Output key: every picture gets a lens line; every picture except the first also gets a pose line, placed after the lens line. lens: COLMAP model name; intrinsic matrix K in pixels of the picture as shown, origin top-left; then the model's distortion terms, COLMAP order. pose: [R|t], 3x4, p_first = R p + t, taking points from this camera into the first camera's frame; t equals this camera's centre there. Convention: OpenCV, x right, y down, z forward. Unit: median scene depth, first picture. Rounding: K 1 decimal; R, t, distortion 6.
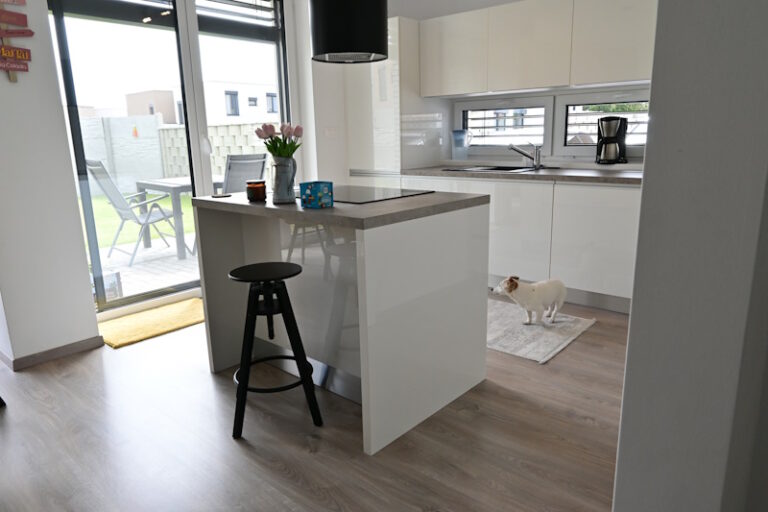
lens RADIAL K [[523.1, 0, 386.9], [0, 523.1, 254.8], [0, 0, 1]] dist [-0.004076, -0.001017]
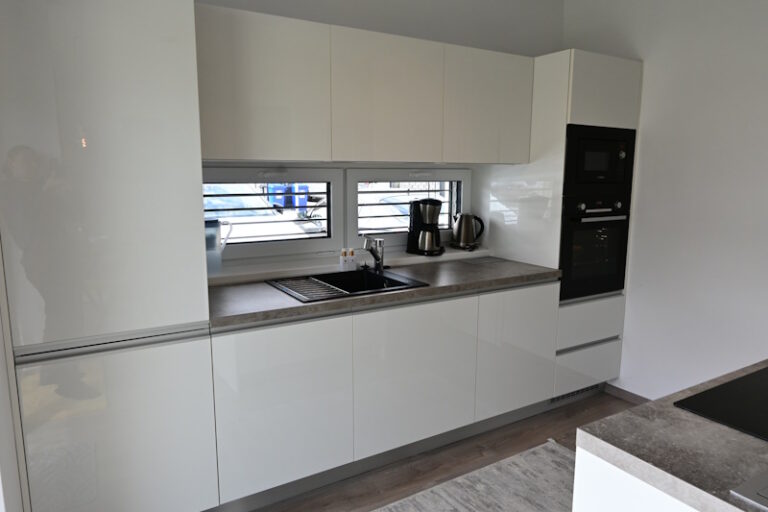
lens RADIAL K [[523.1, 0, 386.9], [0, 523.1, 254.8], [0, 0, 1]] dist [-0.004076, -0.001017]
pose [[0.299423, -0.121288, 0.946380, -0.399516], [0.202025, 0.977457, 0.061353, -0.245162], [-0.932487, 0.172822, 0.317176, 0.821654]]
